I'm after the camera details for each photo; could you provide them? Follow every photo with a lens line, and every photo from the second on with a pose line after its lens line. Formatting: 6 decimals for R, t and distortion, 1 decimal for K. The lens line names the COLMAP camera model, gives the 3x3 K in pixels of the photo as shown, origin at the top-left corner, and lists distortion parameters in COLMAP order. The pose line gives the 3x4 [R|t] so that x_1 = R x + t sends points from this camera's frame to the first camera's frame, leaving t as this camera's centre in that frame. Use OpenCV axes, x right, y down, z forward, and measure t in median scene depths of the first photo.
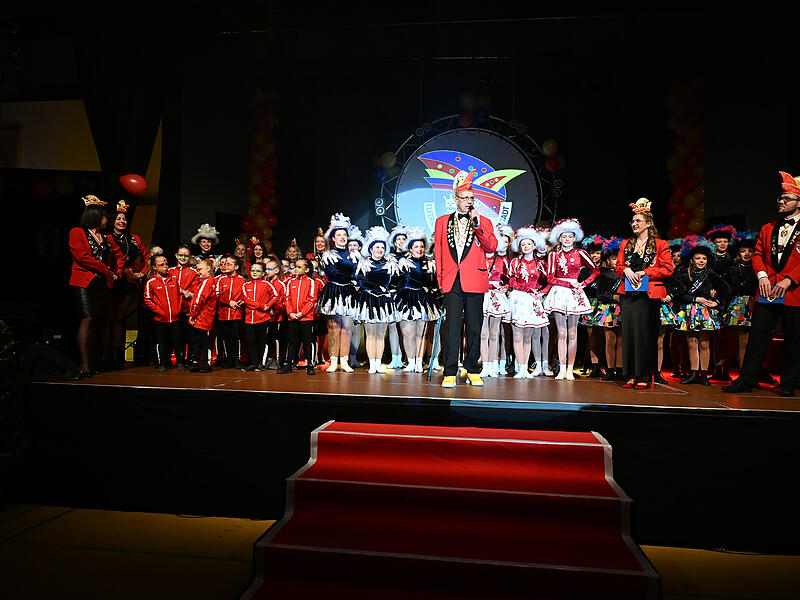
lens RADIAL K [[579.8, 0, 400.0], [0, 579.8, 300.0], [0, 0, 1]] dist [-0.003905, -0.002776]
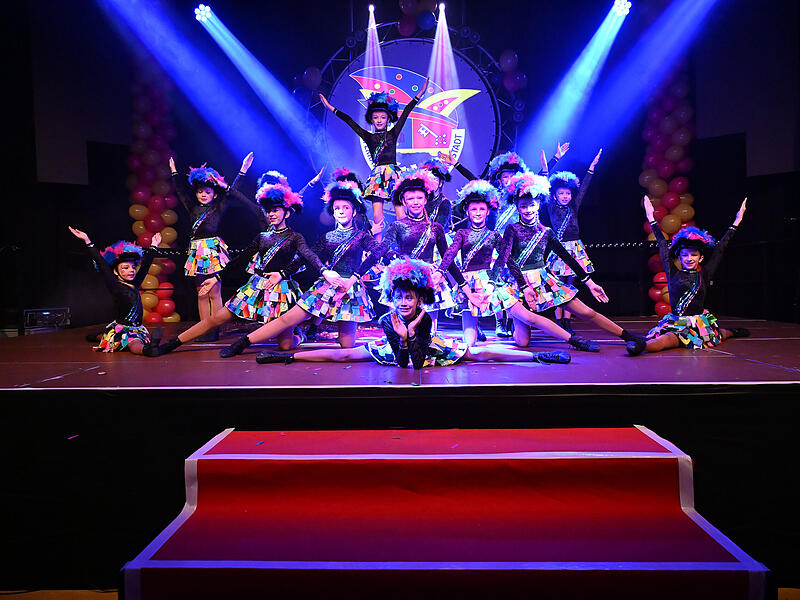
lens RADIAL K [[579.8, 0, 400.0], [0, 579.8, 300.0], [0, 0, 1]] dist [-0.003905, -0.002776]
pose [[0.993565, -0.037800, 0.106770, 0.001716], [0.030178, 0.996939, 0.072120, 0.013387], [-0.109170, -0.068434, 0.991665, 0.166258]]
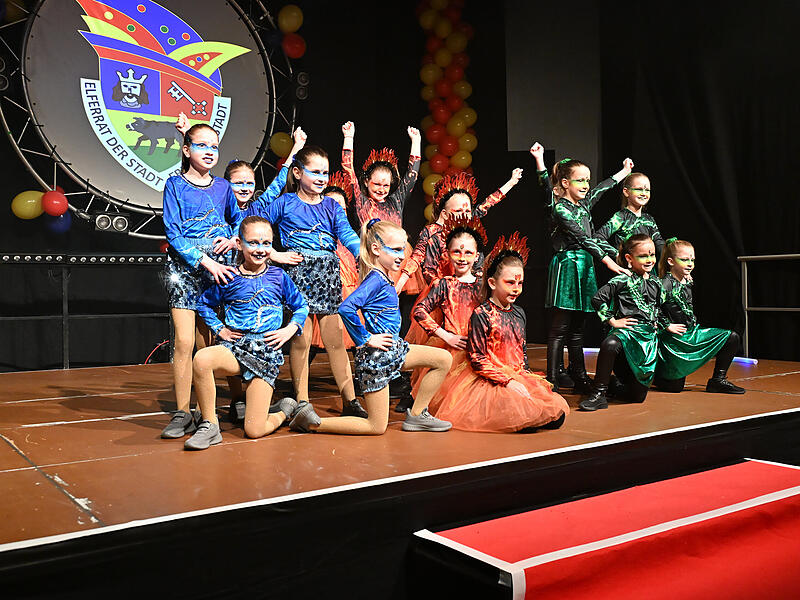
lens RADIAL K [[804.4, 0, 400.0], [0, 804.4, 300.0], [0, 0, 1]] dist [-0.015566, 0.001776]
pose [[0.756451, -0.032936, 0.653220, -0.229841], [-0.001238, 0.998657, 0.051787, -0.001750], [-0.654049, -0.039983, 0.755395, 0.241408]]
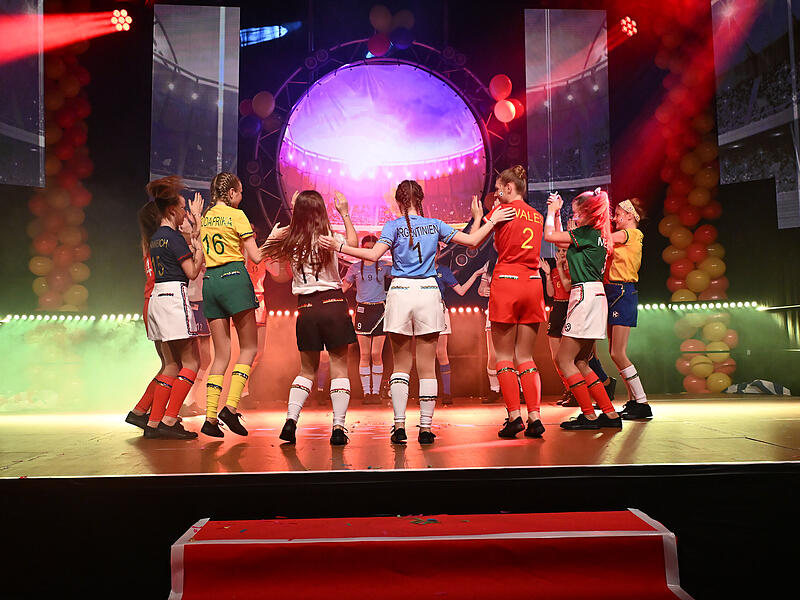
lens RADIAL K [[804.4, 0, 400.0], [0, 804.4, 300.0], [0, 0, 1]] dist [-0.015566, 0.001776]
pose [[0.986892, -0.028900, 0.158775, -0.020065], [0.031826, 0.999367, -0.015917, 0.002427], [-0.158214, 0.020762, 0.987187, 0.072886]]
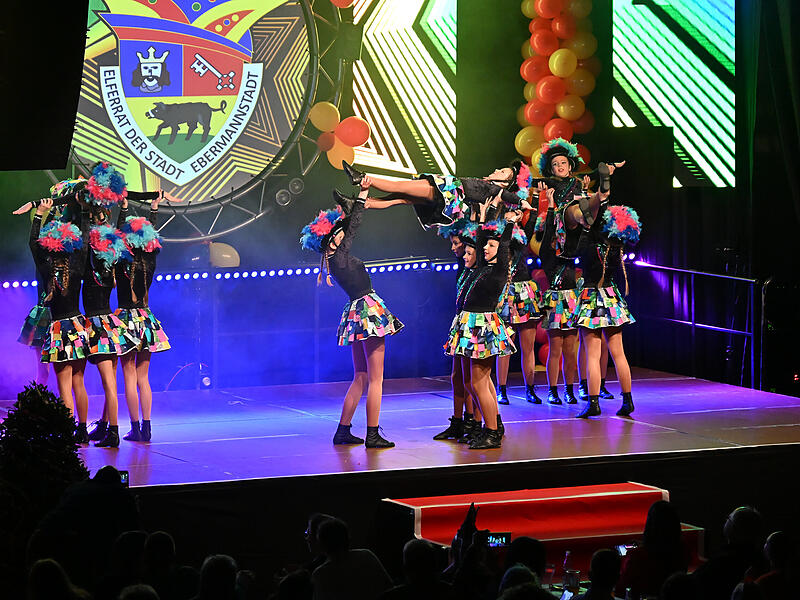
lens RADIAL K [[3616.4, 0, 400.0], [0, 3616.4, 300.0], [0, 0, 1]] dist [-0.367144, -4.732095]
pose [[0.833388, -0.068067, 0.548481, -1.405628], [-0.011386, 0.990062, 0.140168, -0.401262], [-0.552572, -0.123059, 0.824331, -1.614995]]
